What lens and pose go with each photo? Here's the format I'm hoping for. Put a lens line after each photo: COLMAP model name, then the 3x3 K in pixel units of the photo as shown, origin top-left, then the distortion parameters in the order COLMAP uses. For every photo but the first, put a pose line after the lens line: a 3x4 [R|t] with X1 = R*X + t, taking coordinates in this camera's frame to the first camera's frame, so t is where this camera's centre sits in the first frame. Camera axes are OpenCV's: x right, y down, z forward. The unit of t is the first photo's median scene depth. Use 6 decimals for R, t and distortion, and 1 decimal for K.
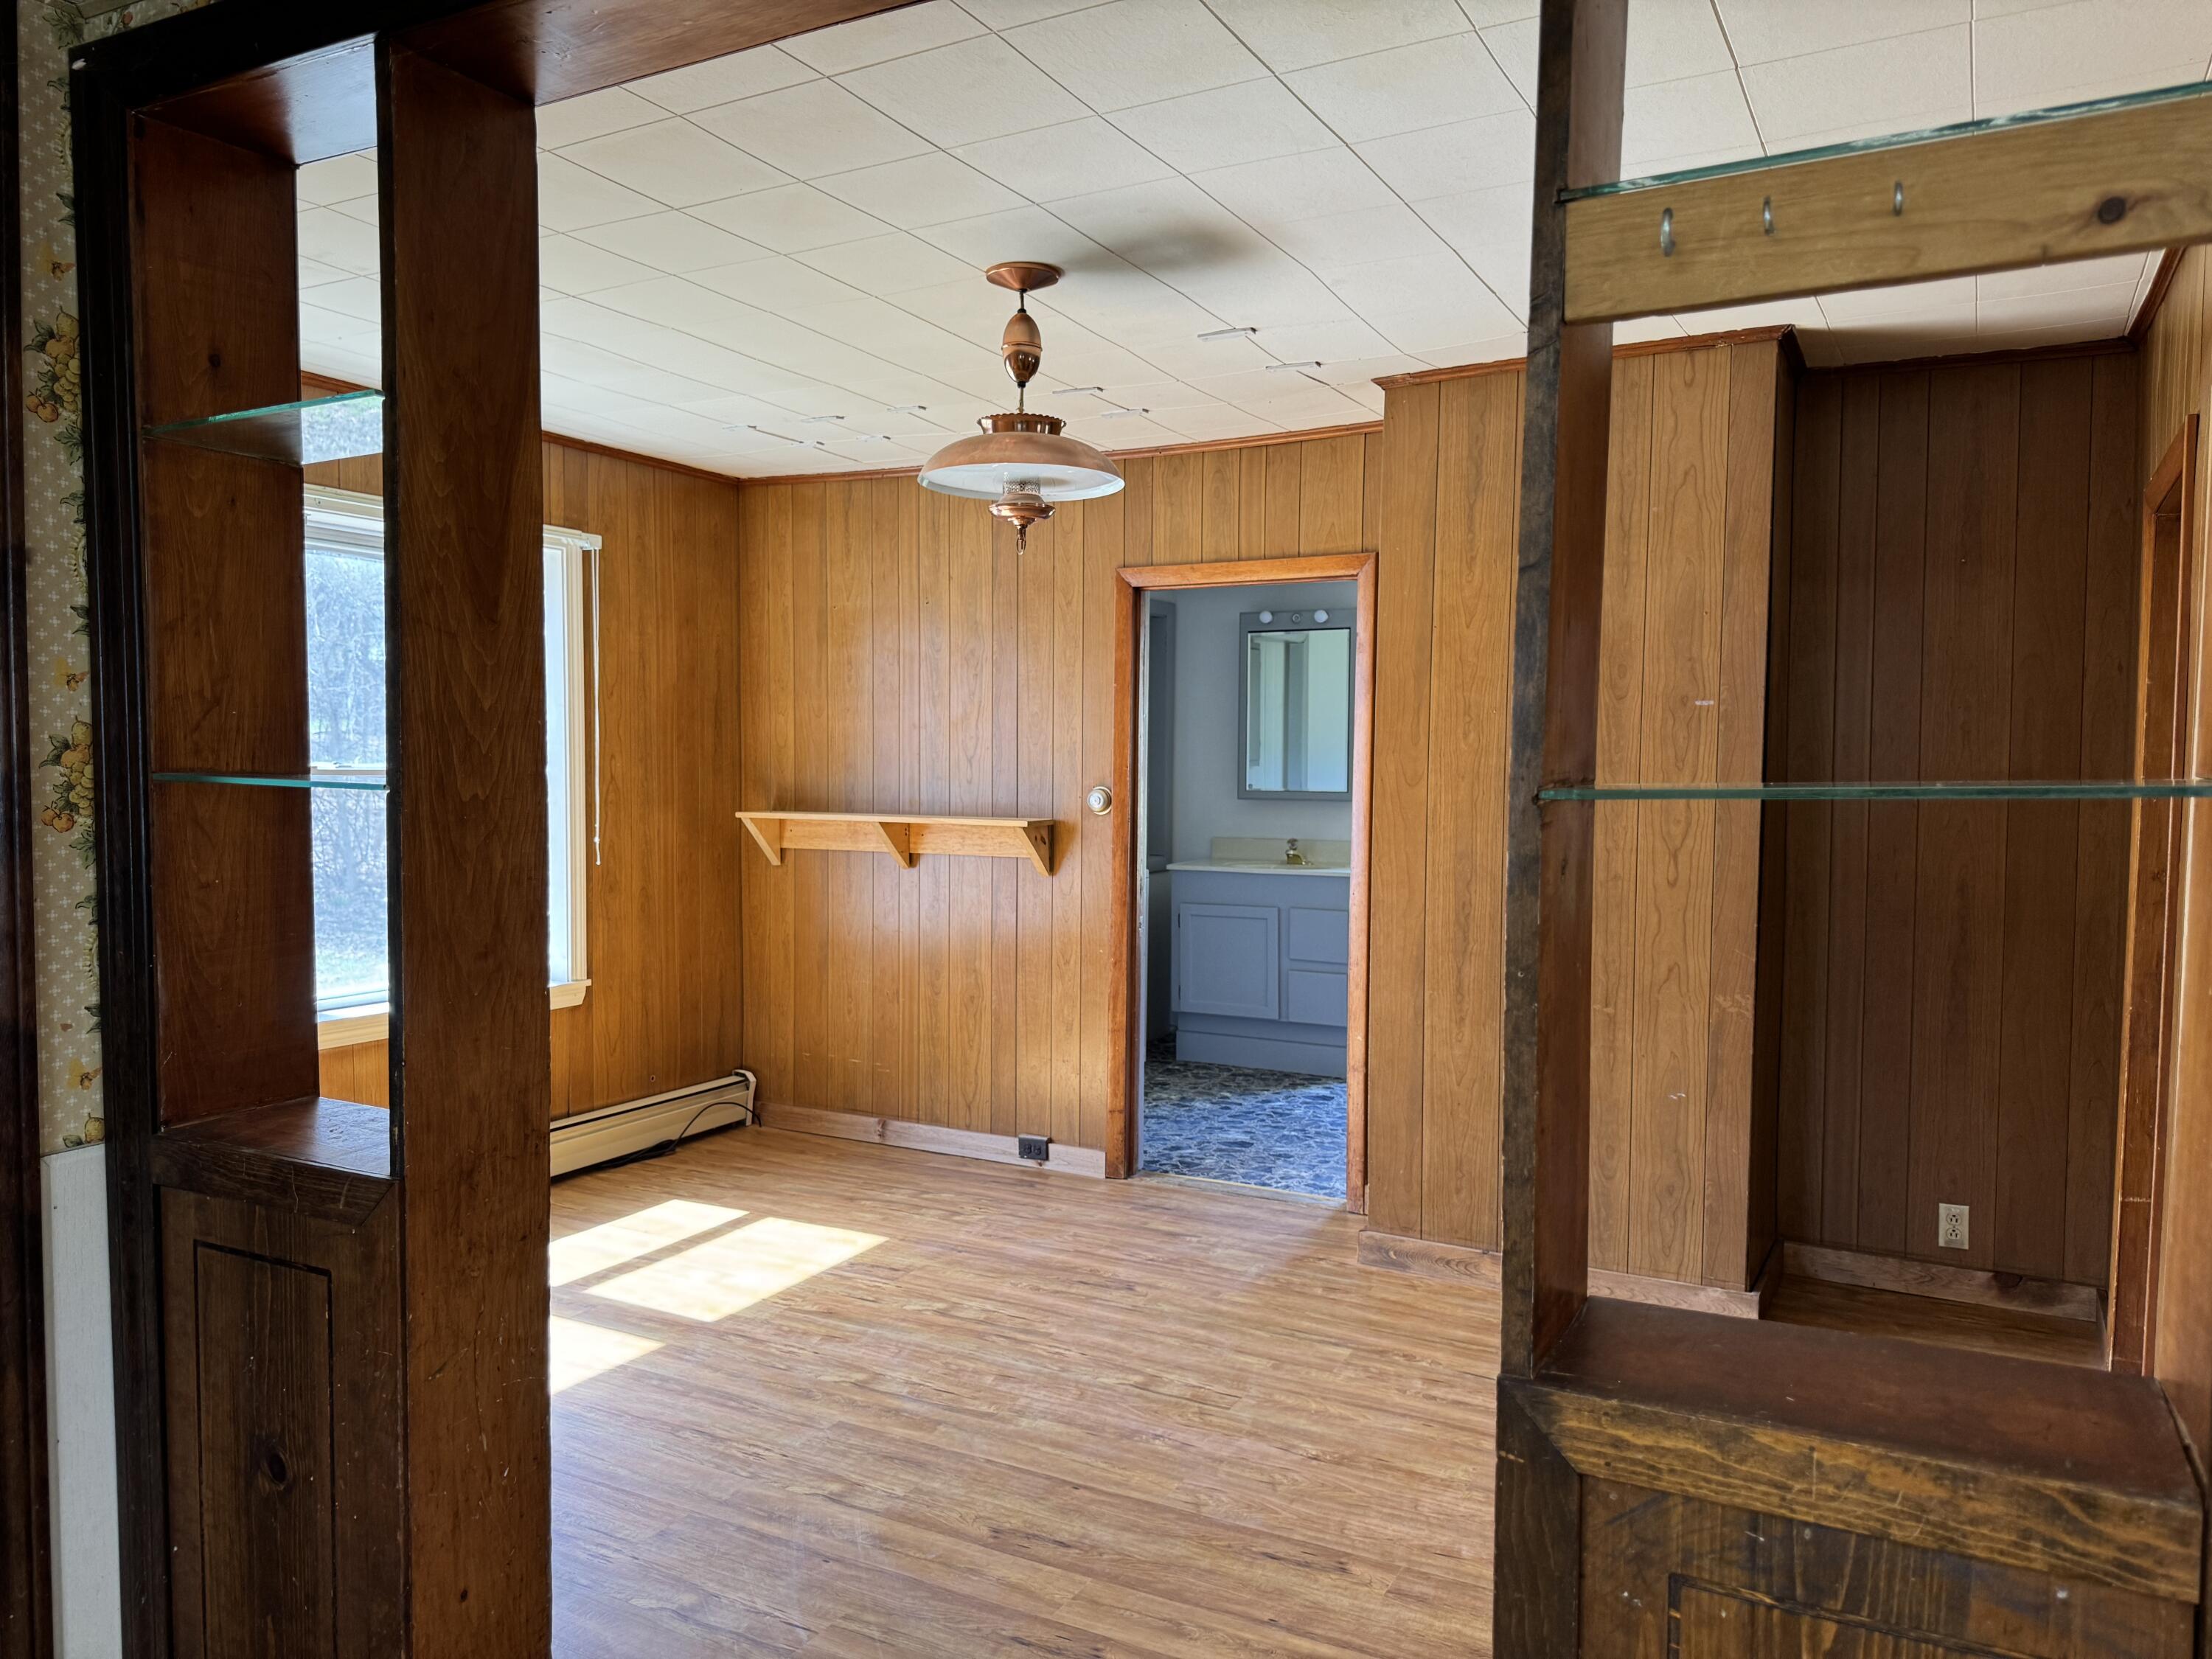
lens RADIAL K [[1560.5, 0, 1104.2], [0, 1560.5, 828.9], [0, 0, 1]] dist [0.072521, -0.042501]
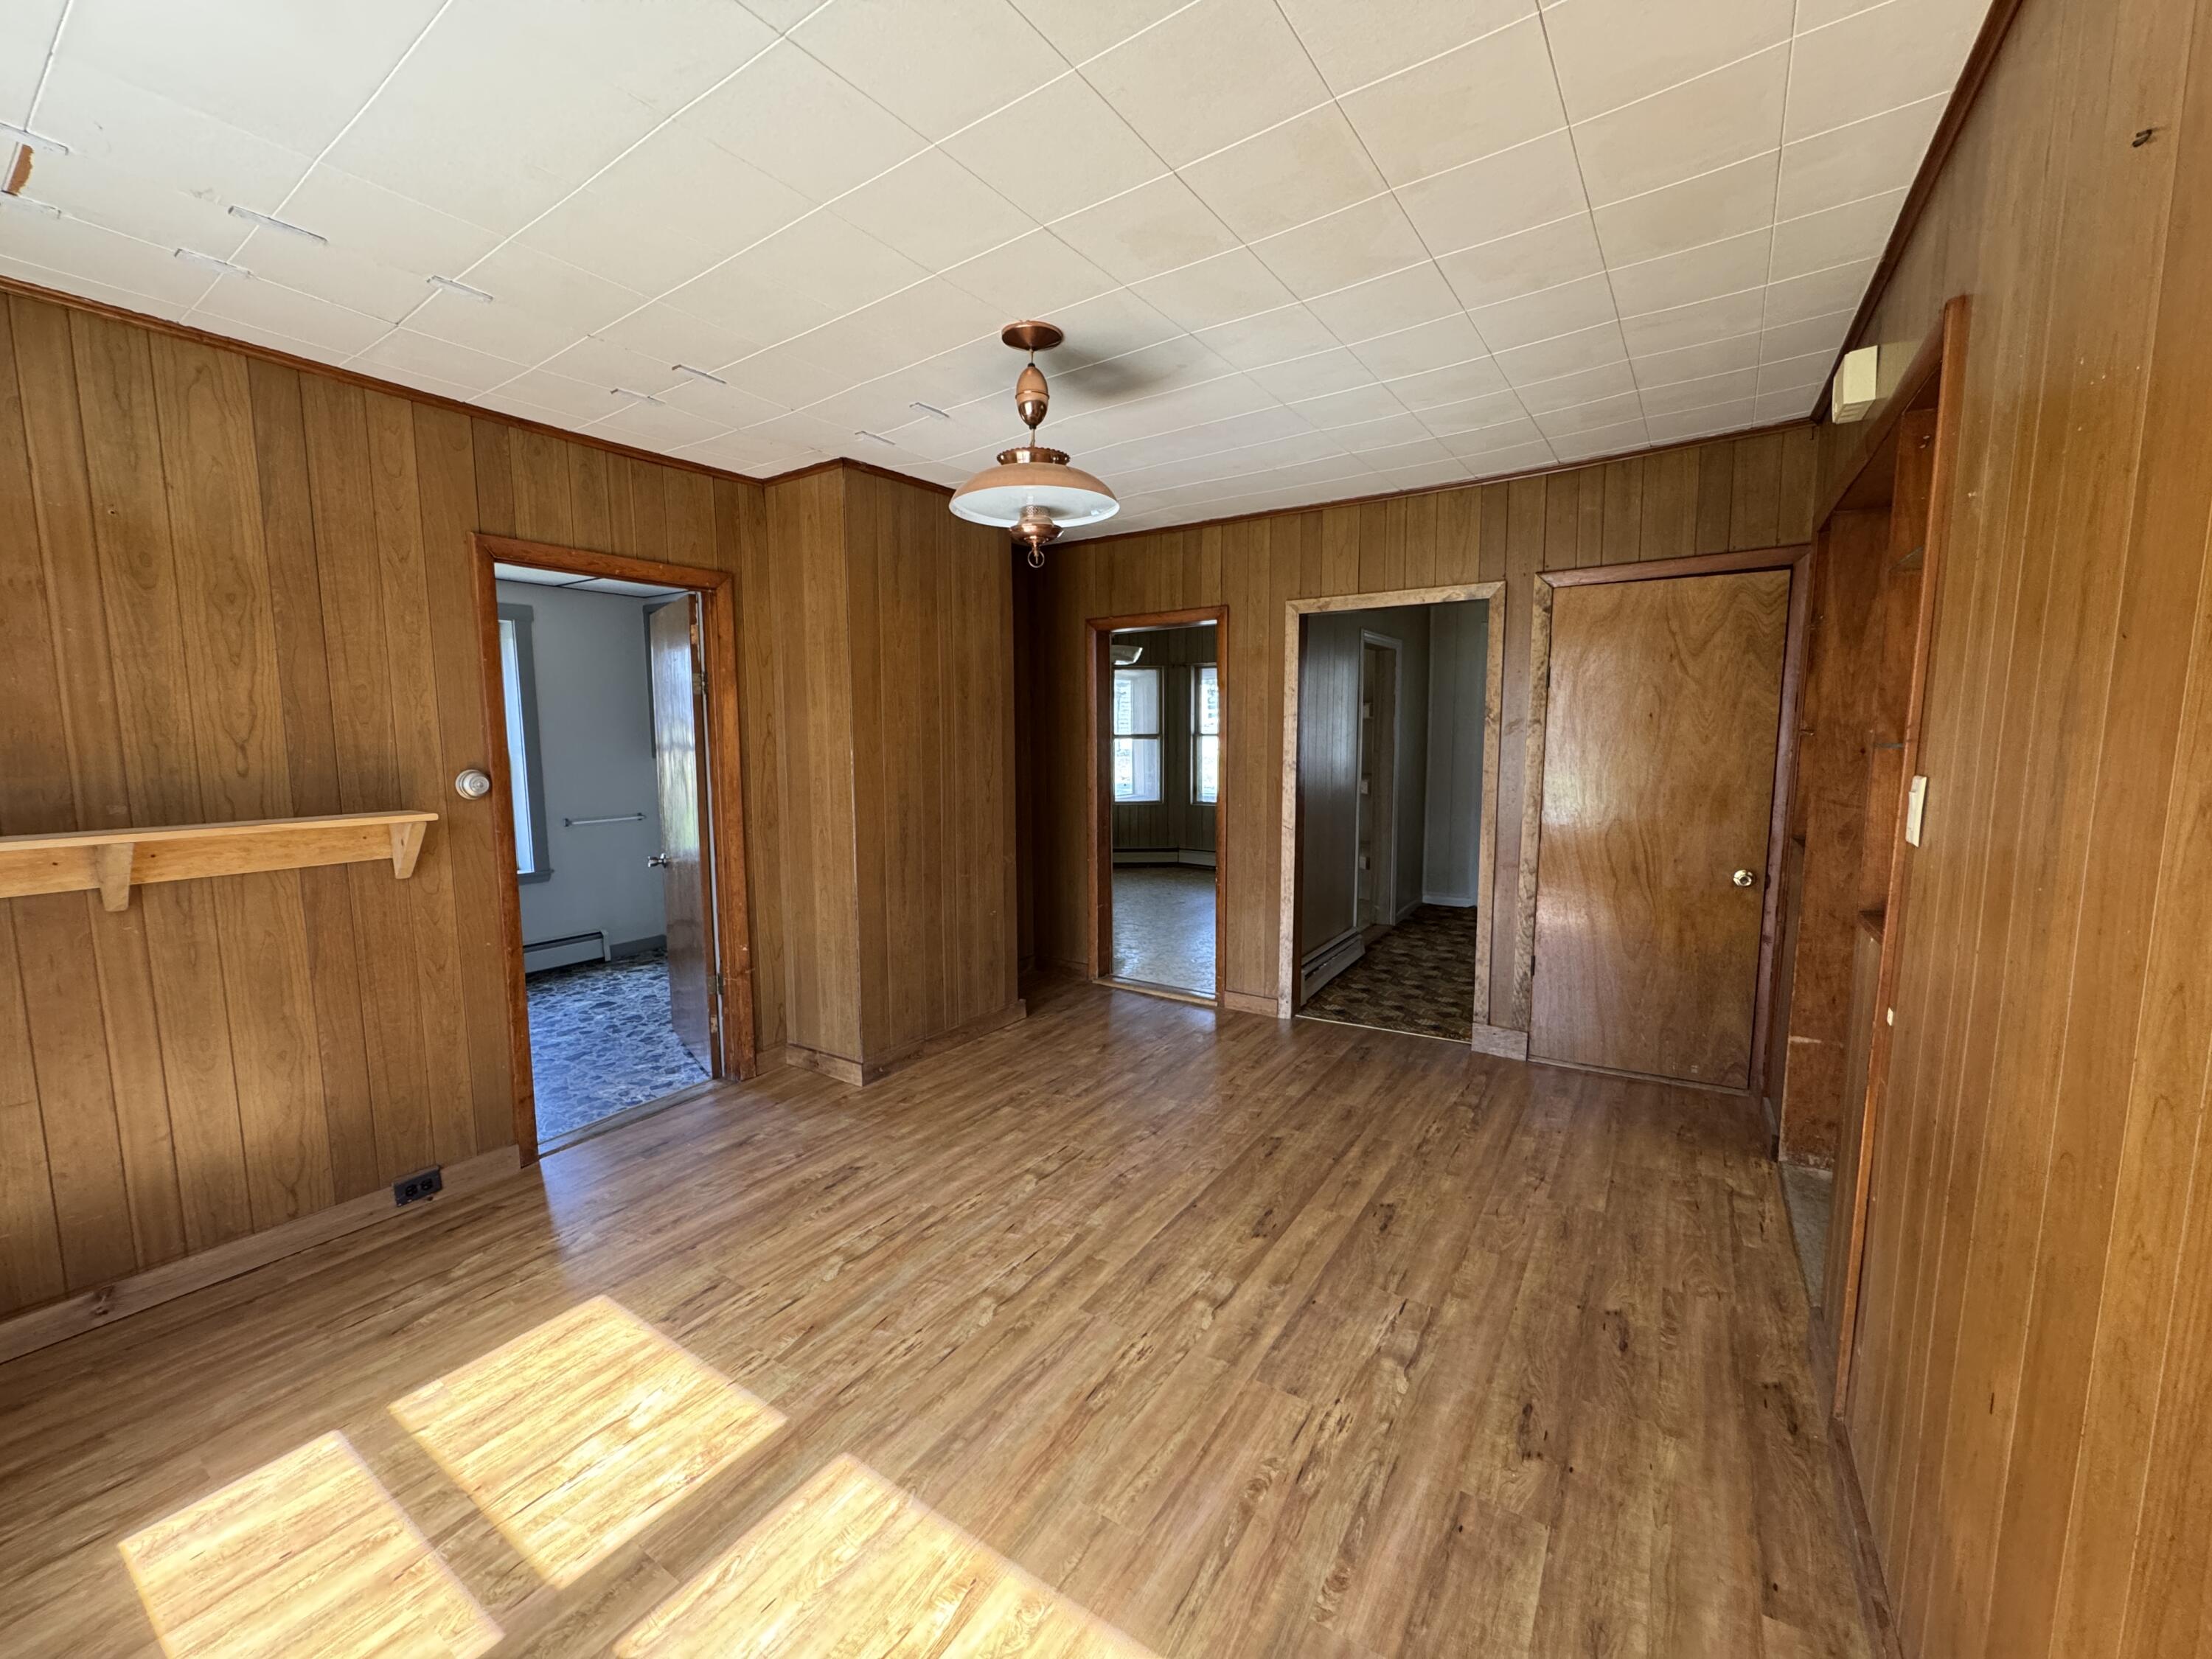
lens RADIAL K [[887.7, 0, 1092.4], [0, 887.7, 826.9], [0, 0, 1]] dist [0.010619, -0.001316]
pose [[0.102864, -0.113855, 0.988158, -0.501548], [0.056749, 0.992481, 0.108445, -0.030577], [-0.993075, 0.044922, 0.108552, 0.585627]]
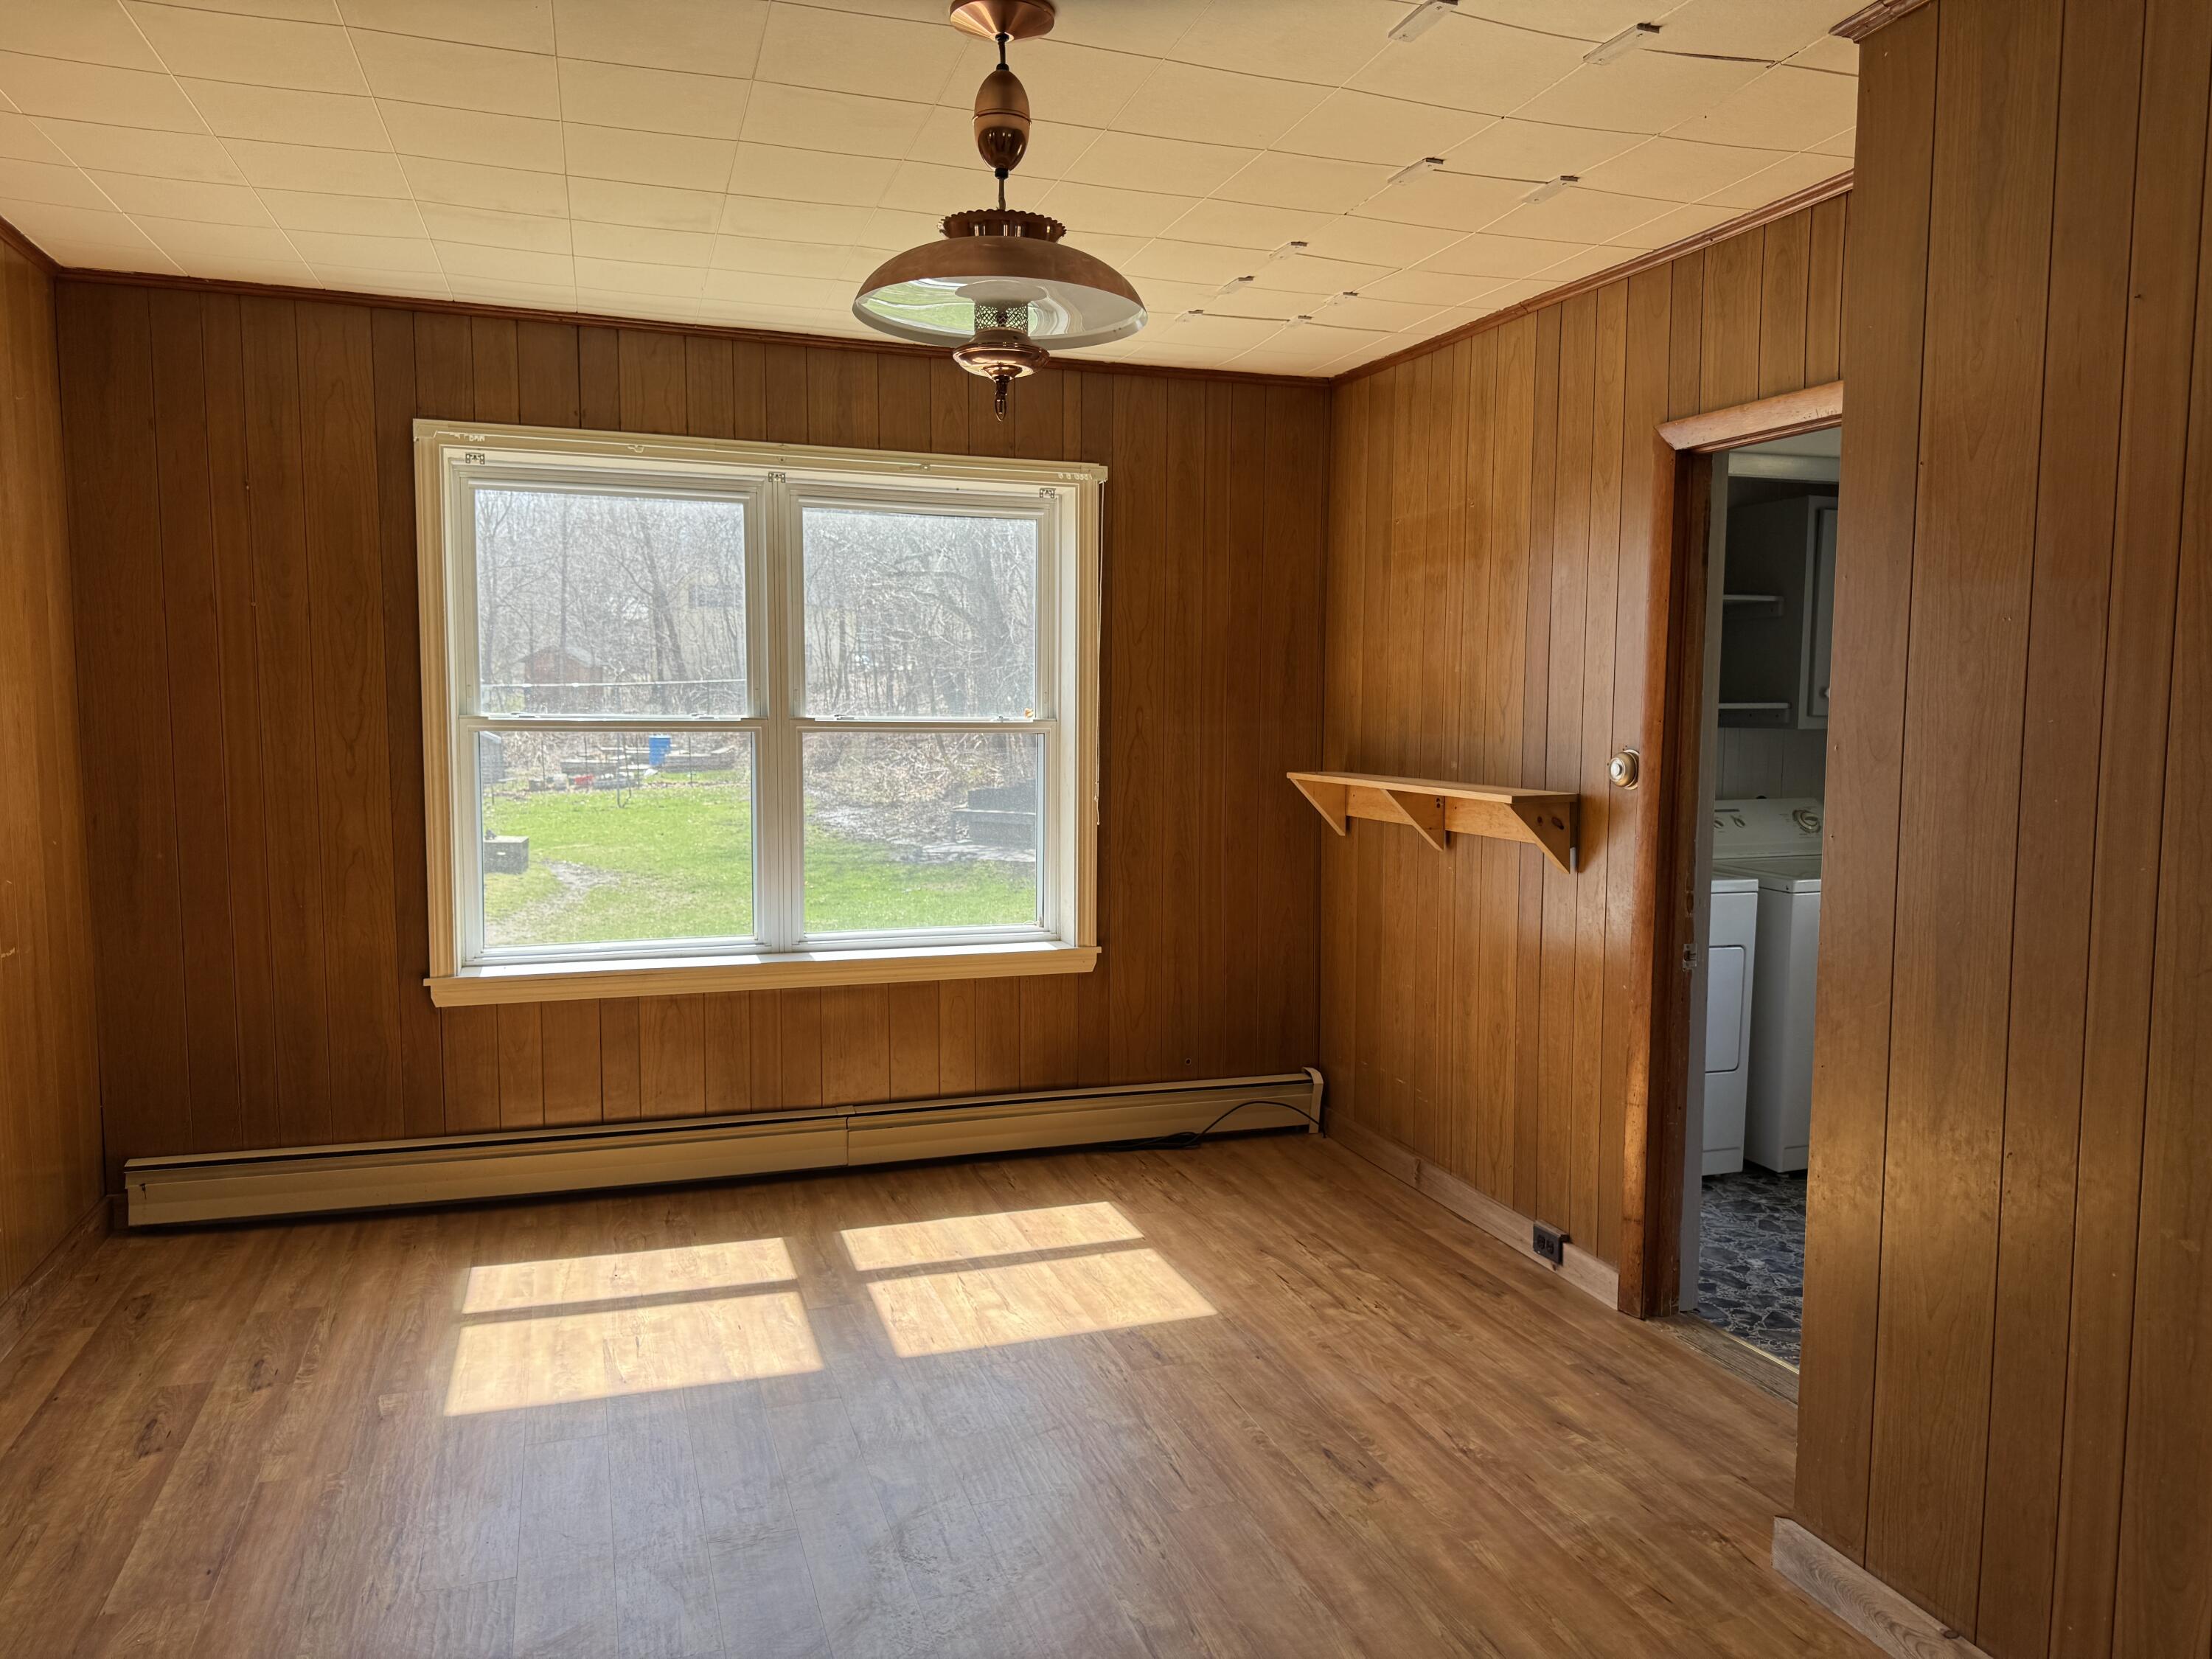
lens RADIAL K [[1560.5, 0, 1101.0], [0, 1560.5, 830.0], [0, 0, 1]] dist [0.072521, -0.042501]
pose [[0.723833, 0.055047, -0.687776, 0.314408], [-0.031575, 0.998411, 0.046679, -0.017386], [0.689252, -0.012071, 0.724421, 0.338556]]
